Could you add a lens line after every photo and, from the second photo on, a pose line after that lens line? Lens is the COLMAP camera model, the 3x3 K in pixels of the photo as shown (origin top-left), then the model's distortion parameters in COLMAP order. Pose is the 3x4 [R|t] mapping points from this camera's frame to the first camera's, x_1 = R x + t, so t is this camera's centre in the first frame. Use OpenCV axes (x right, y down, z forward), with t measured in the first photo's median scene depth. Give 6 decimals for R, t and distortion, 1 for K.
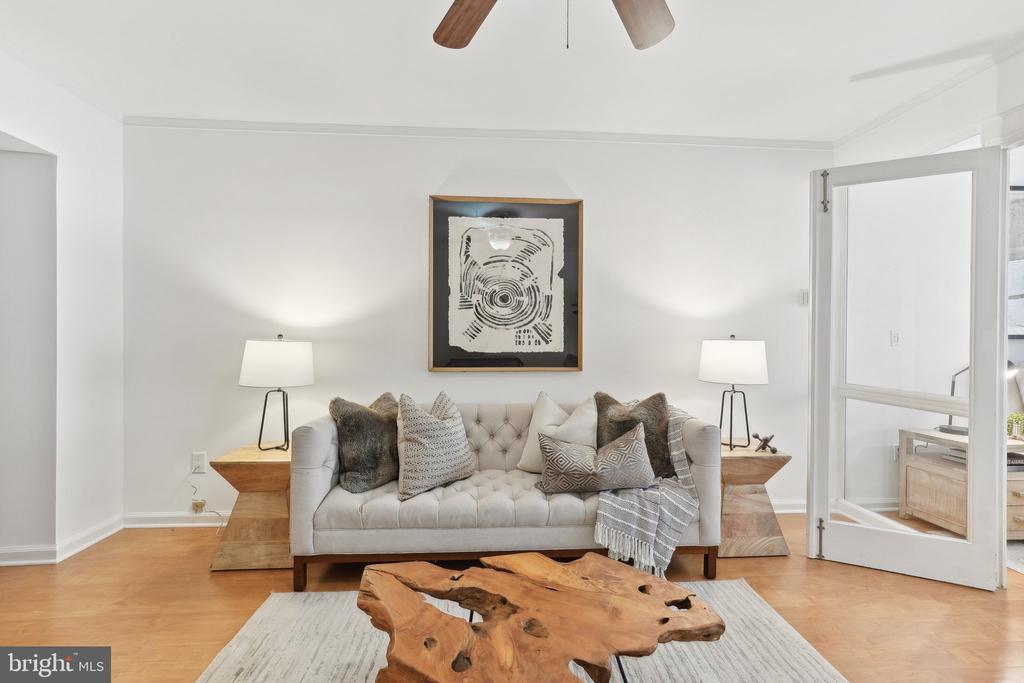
lens RADIAL K [[413.5, 0, 511.5], [0, 413.5, 337.3], [0, 0, 1]] dist [0.000130, 0.000115]
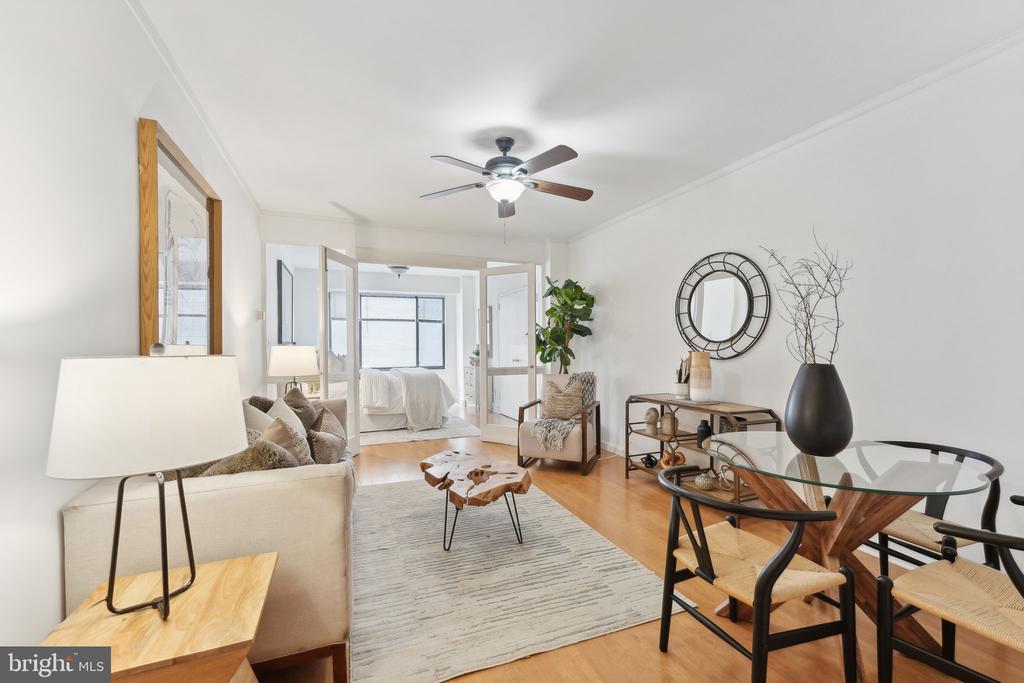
lens RADIAL K [[413.5, 0, 511.4], [0, 413.5, 346.4], [0, 0, 1]] dist [-0.000007, 0.000035]
pose [[-0.322771, -0.012196, 0.946398, -0.932576], [0.004214, 0.999889, 0.014323, -0.007602], [-0.946468, 0.008611, -0.322684, 0.674834]]
